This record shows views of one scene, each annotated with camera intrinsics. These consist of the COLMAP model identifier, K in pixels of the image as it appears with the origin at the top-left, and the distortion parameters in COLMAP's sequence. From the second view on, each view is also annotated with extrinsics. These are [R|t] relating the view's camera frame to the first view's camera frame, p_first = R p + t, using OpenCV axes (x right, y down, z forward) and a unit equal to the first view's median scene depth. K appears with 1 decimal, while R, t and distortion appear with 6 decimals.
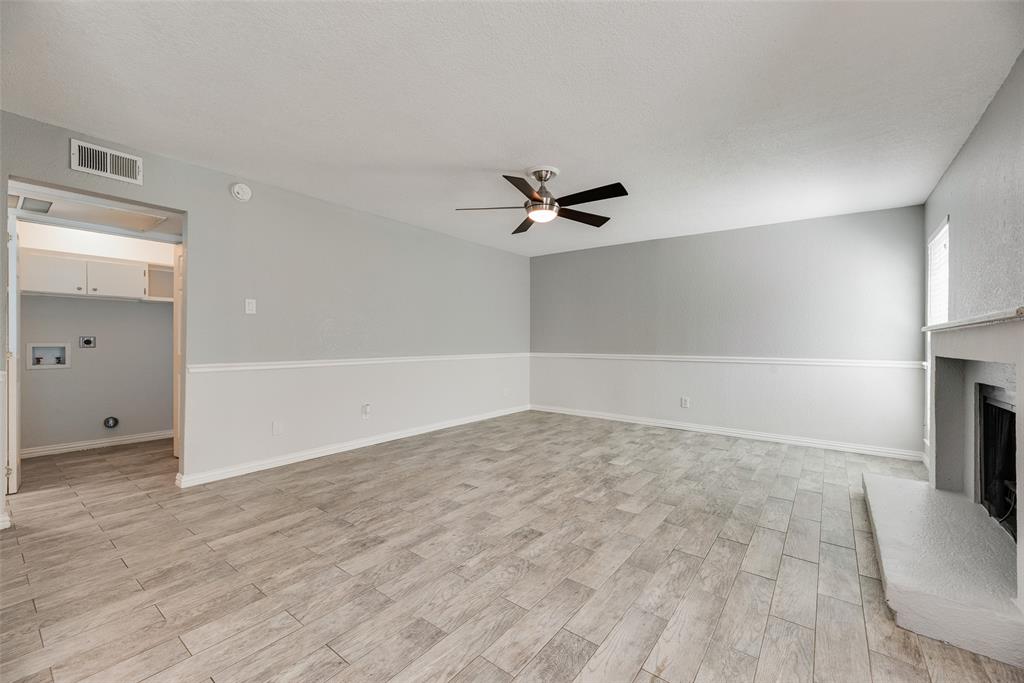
lens RADIAL K [[418.3, 0, 512.1], [0, 418.3, 341.4], [0, 0, 1]] dist [0.000174, 0.000154]
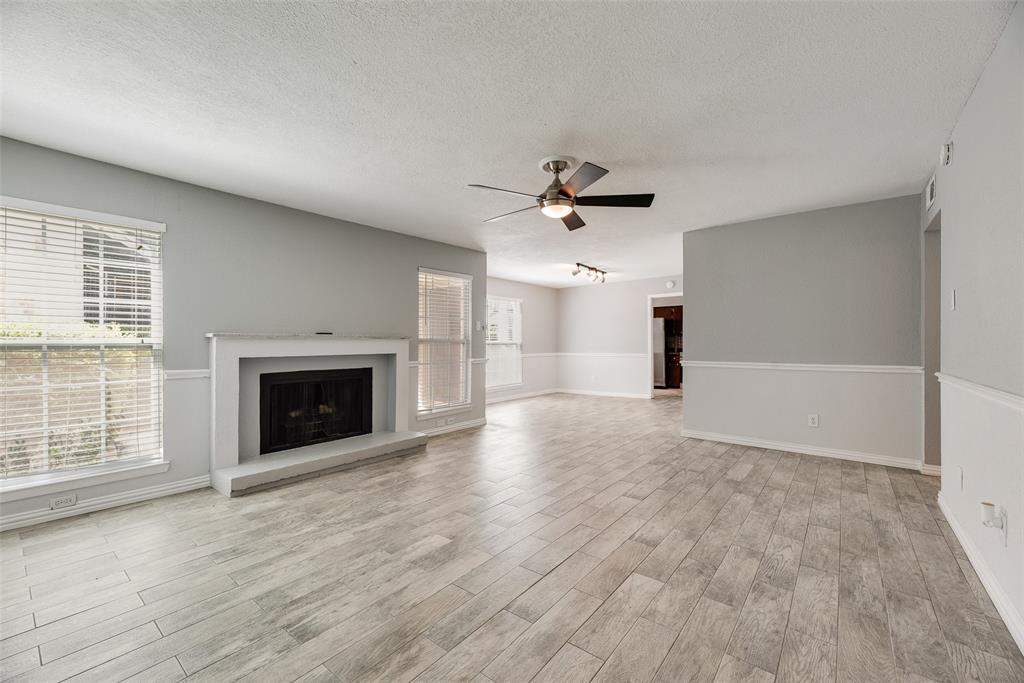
lens RADIAL K [[418.3, 0, 516.3], [0, 418.3, 342.2], [0, 0, 1]] dist [0.000174, 0.000154]
pose [[-0.999917, -0.001455, 0.012763, 0.161532], [-0.001505, 0.999991, -0.003865, -0.006459], [-0.012757, -0.003884, -0.999911, 2.070807]]
